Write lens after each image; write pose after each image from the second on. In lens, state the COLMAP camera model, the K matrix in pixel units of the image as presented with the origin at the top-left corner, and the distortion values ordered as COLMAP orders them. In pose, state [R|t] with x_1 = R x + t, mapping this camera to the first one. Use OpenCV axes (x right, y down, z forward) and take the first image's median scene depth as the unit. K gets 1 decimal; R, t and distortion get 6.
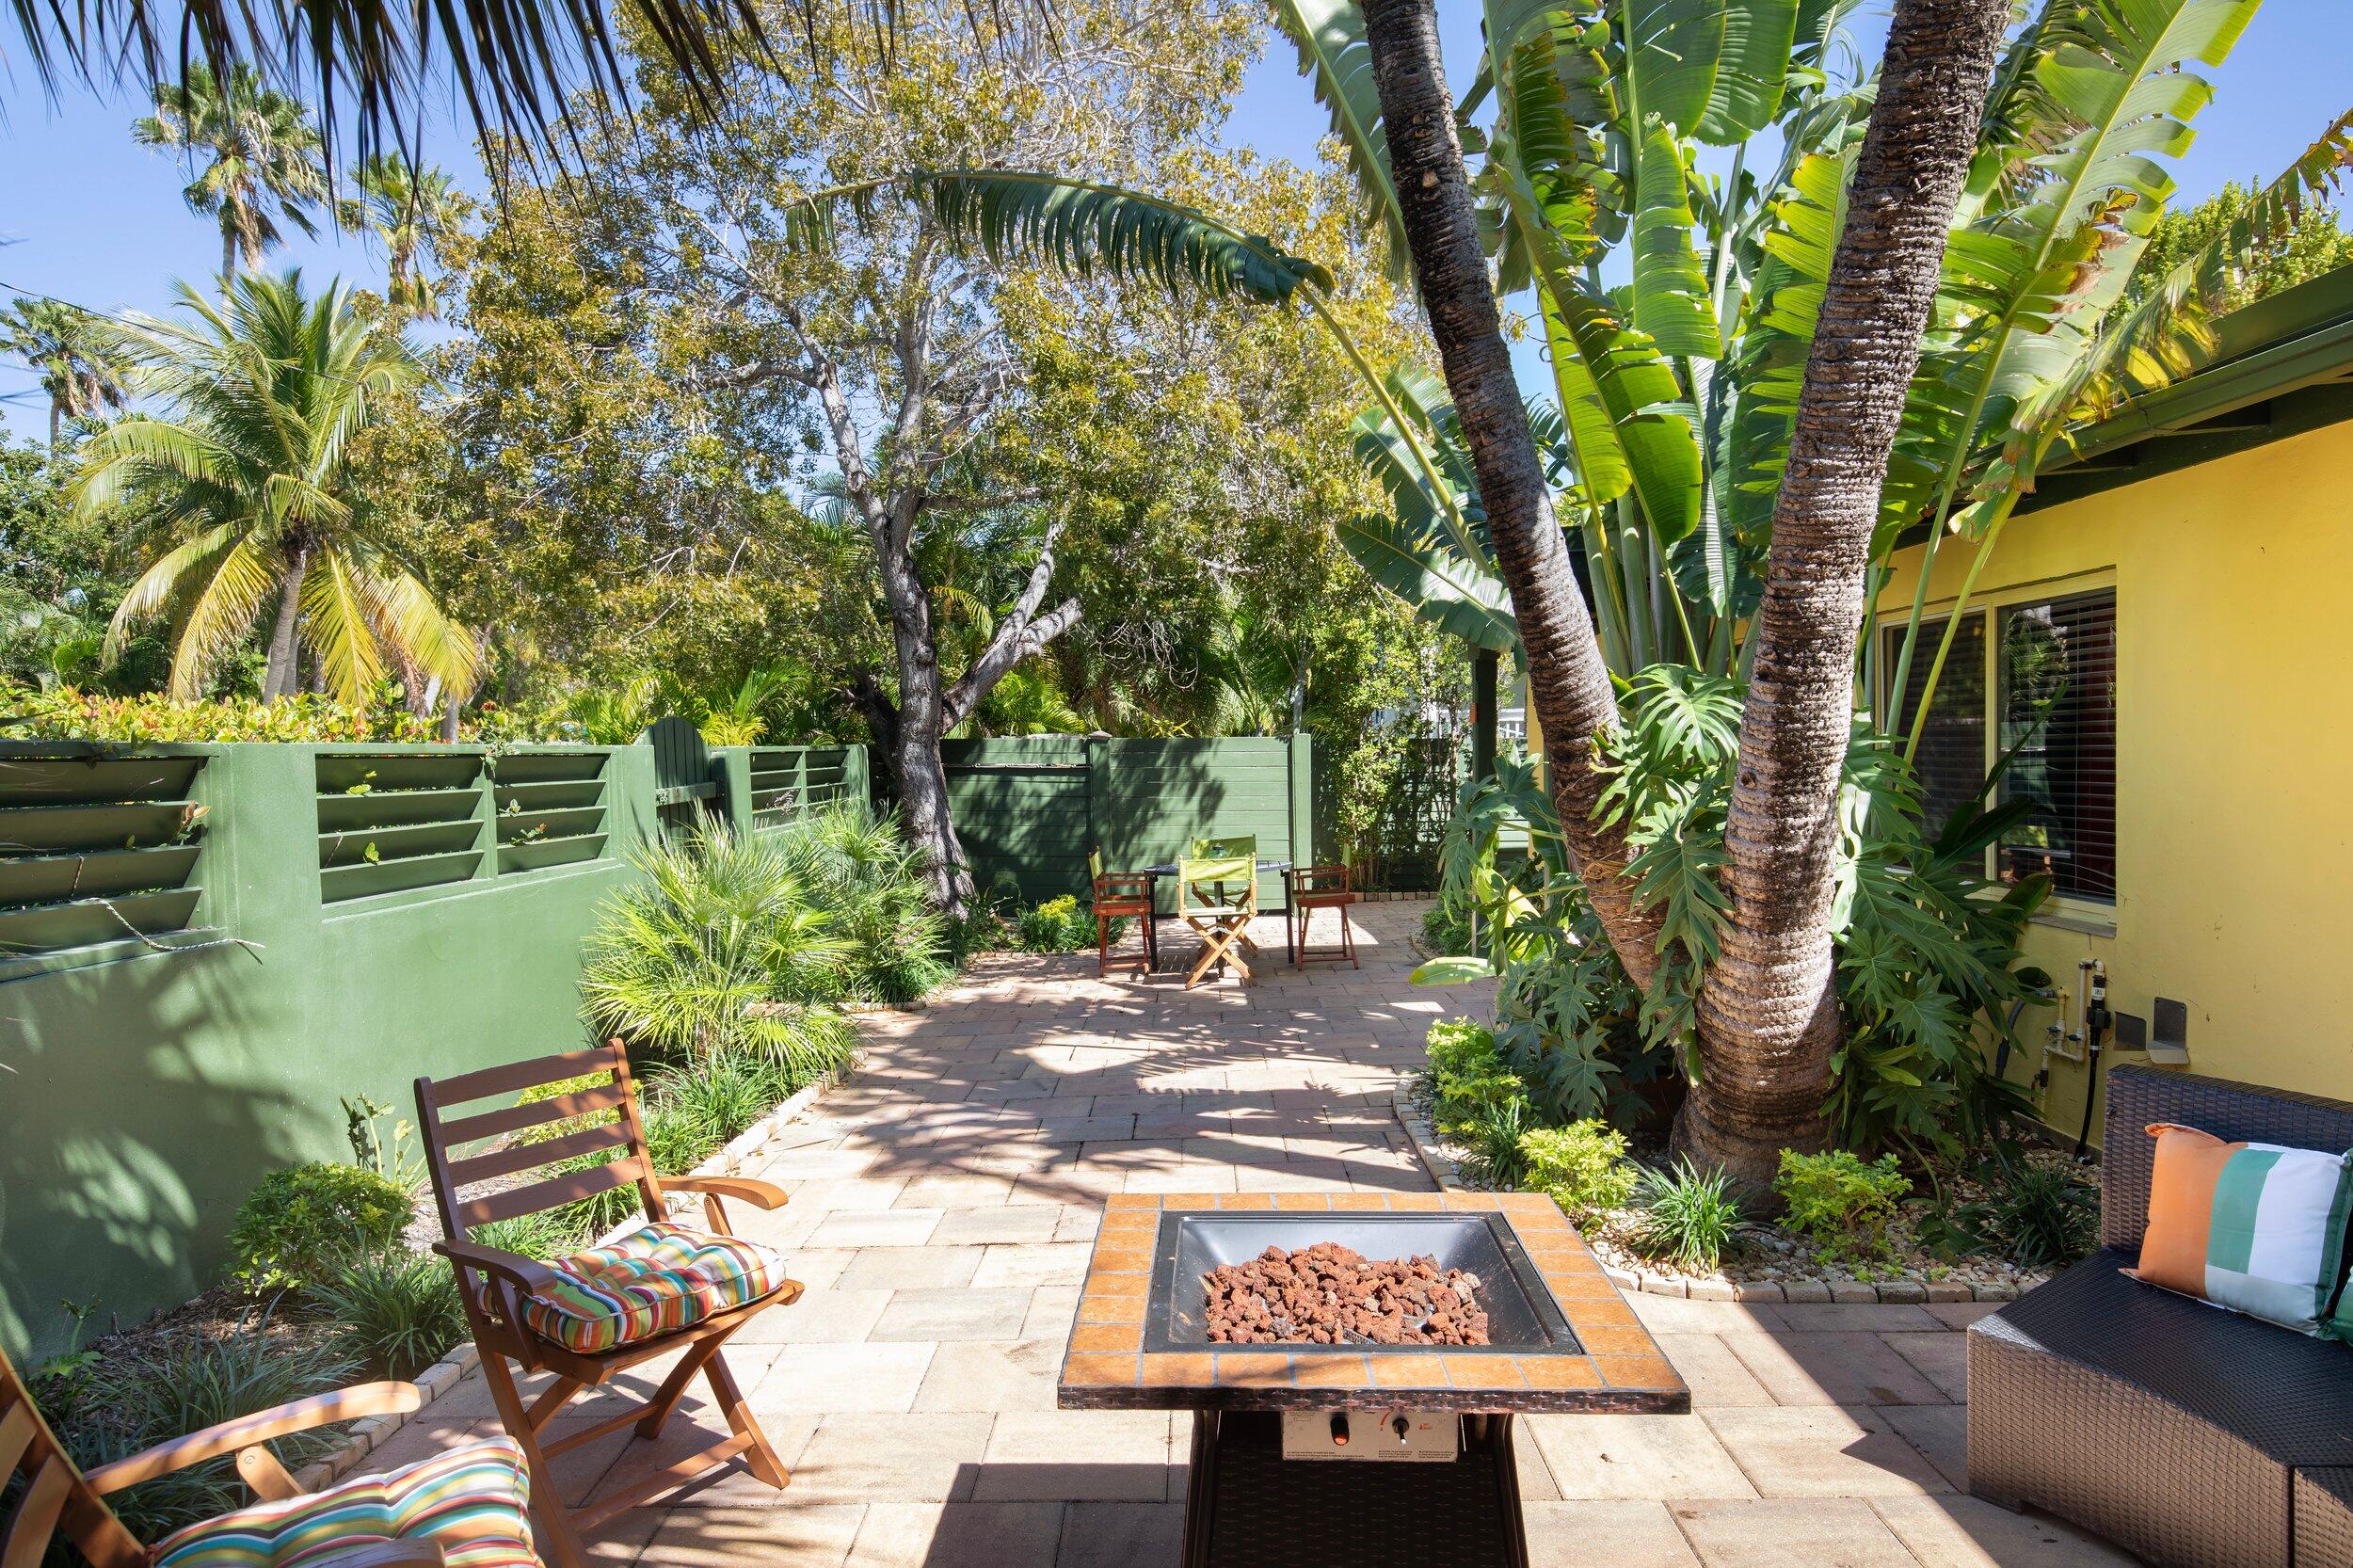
lens RADIAL K [[1340.8, 0, 1176.5], [0, 1340.8, 784.0], [0, 0, 1]] dist [0.000727, 0.000778]
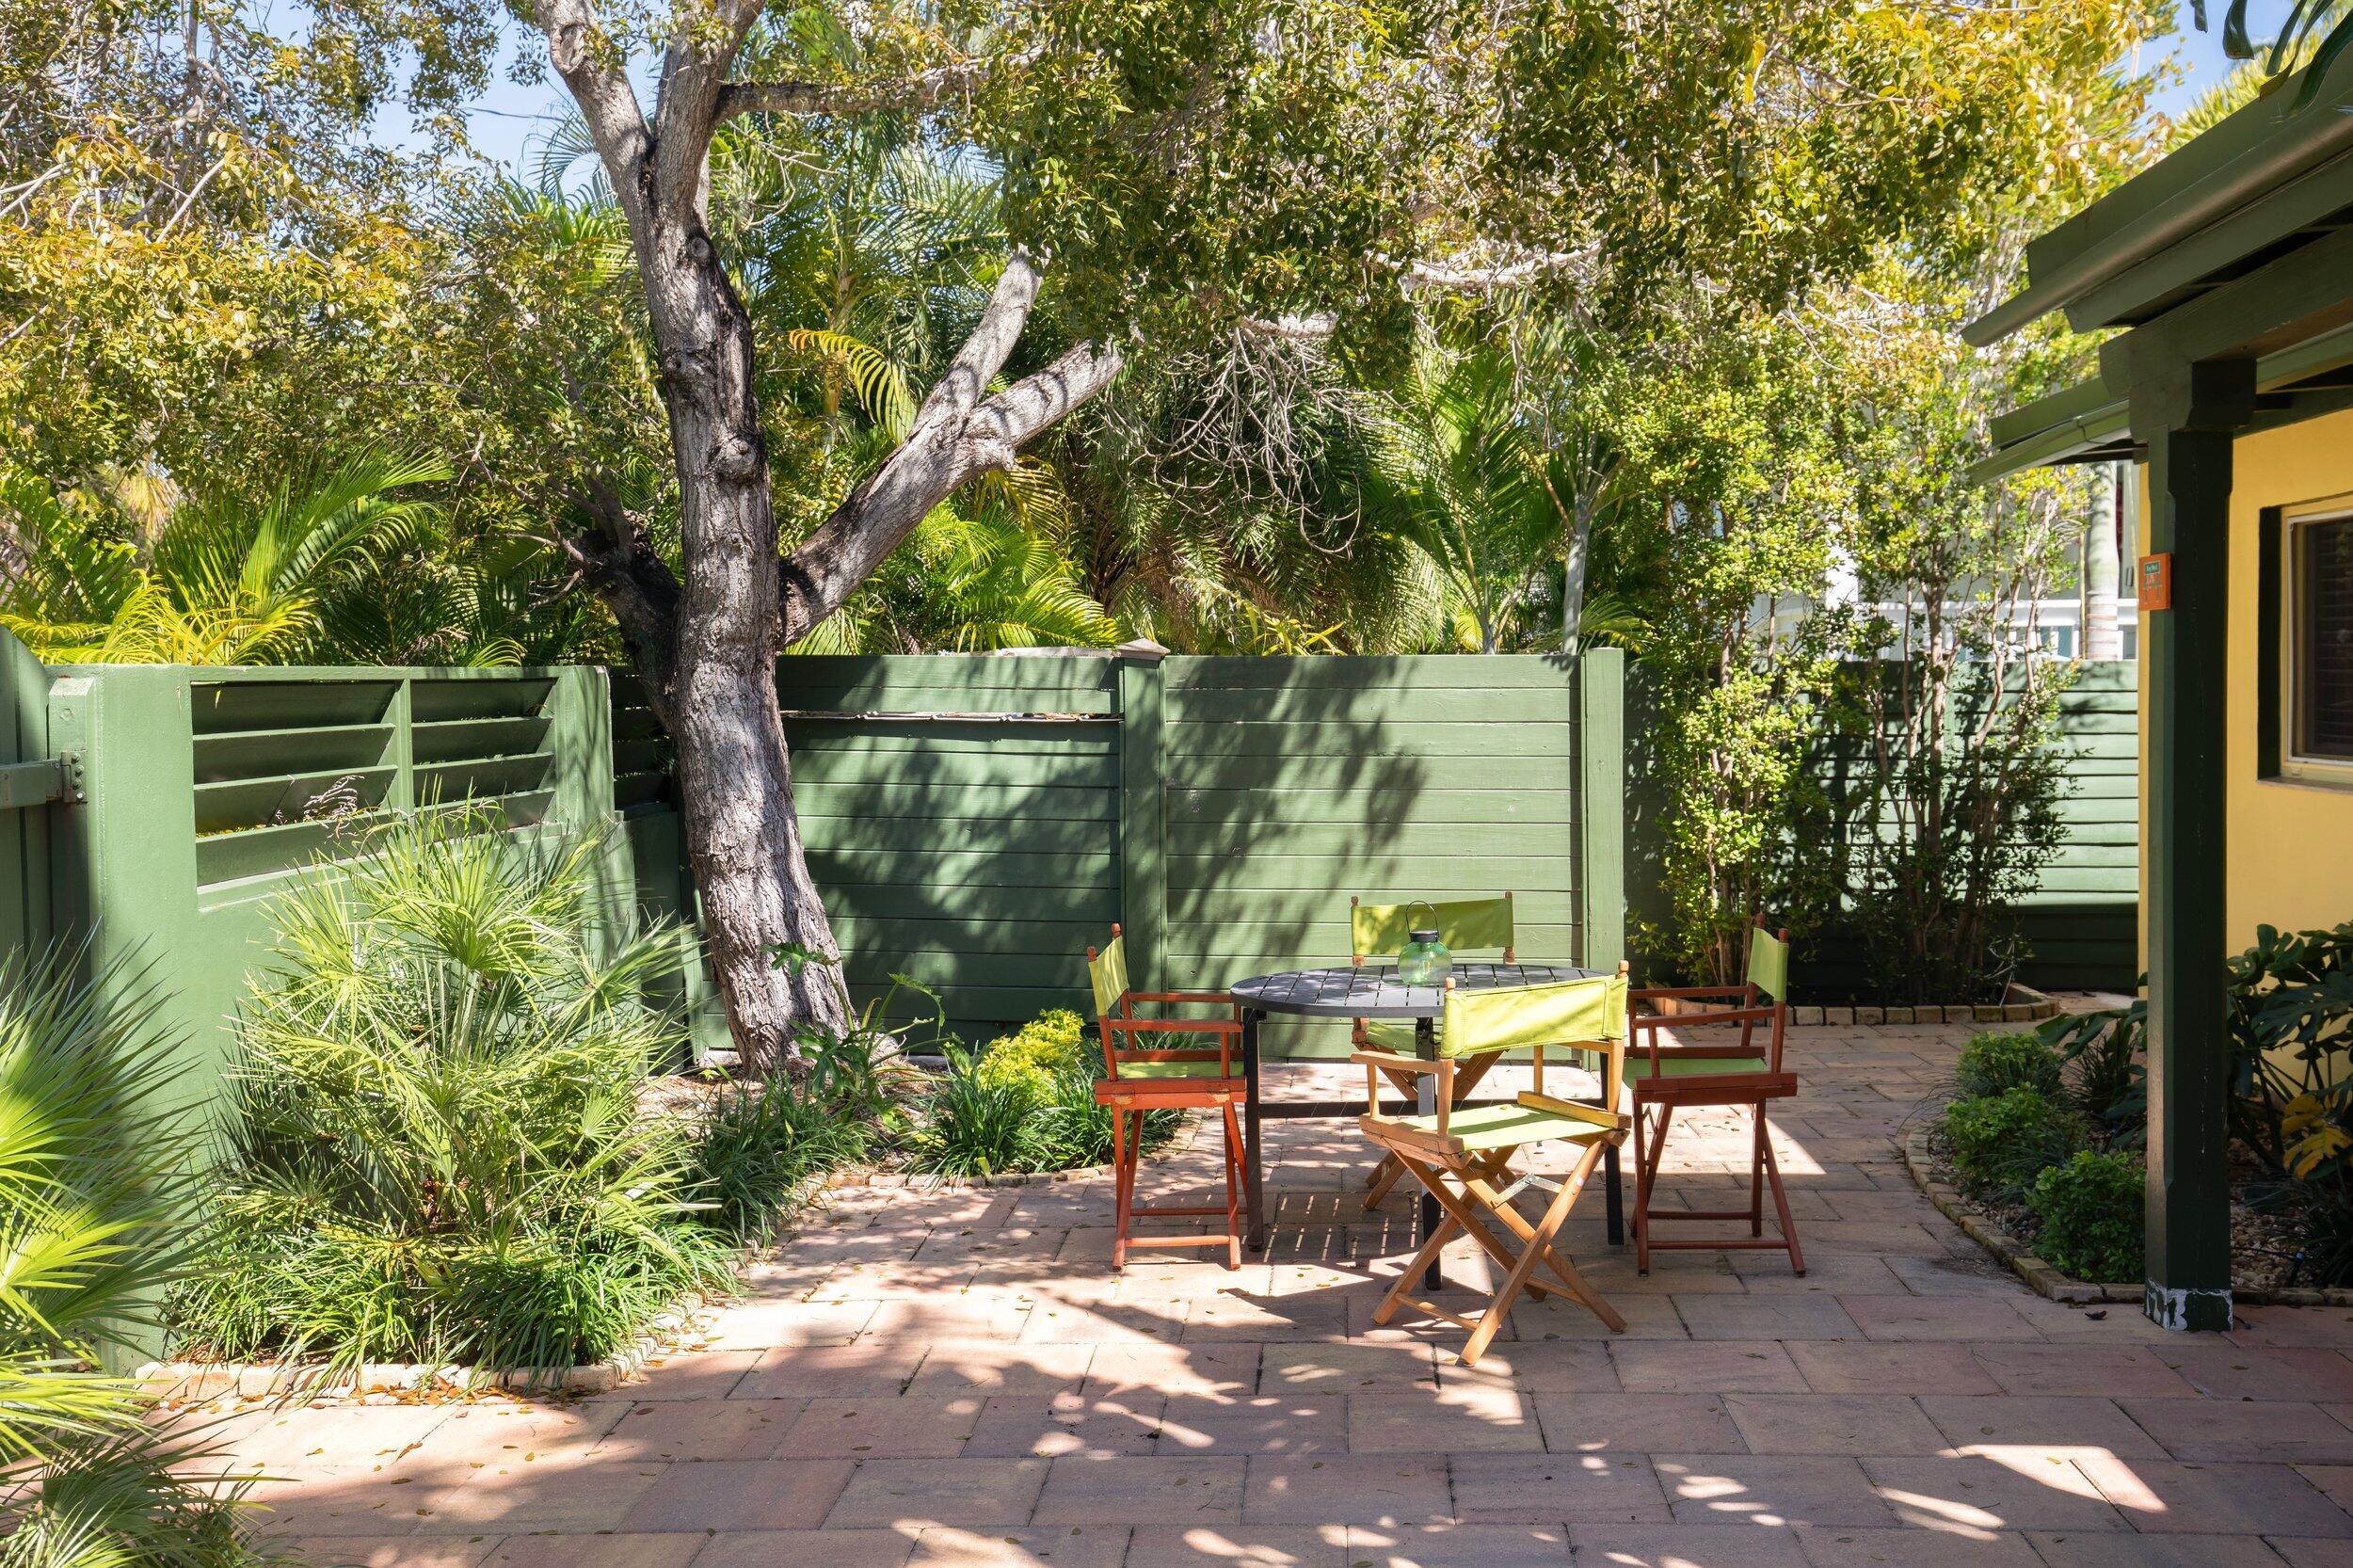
lens RADIAL K [[1340.8, 0, 1176.5], [0, 1340.8, 784.0], [0, 0, 1]] dist [0.000727, 0.000778]
pose [[0.995769, 0.011587, -0.091156, -0.005082], [-0.007497, 0.998955, 0.045079, -0.011774], [0.091583, -0.044205, 0.994816, 0.558513]]
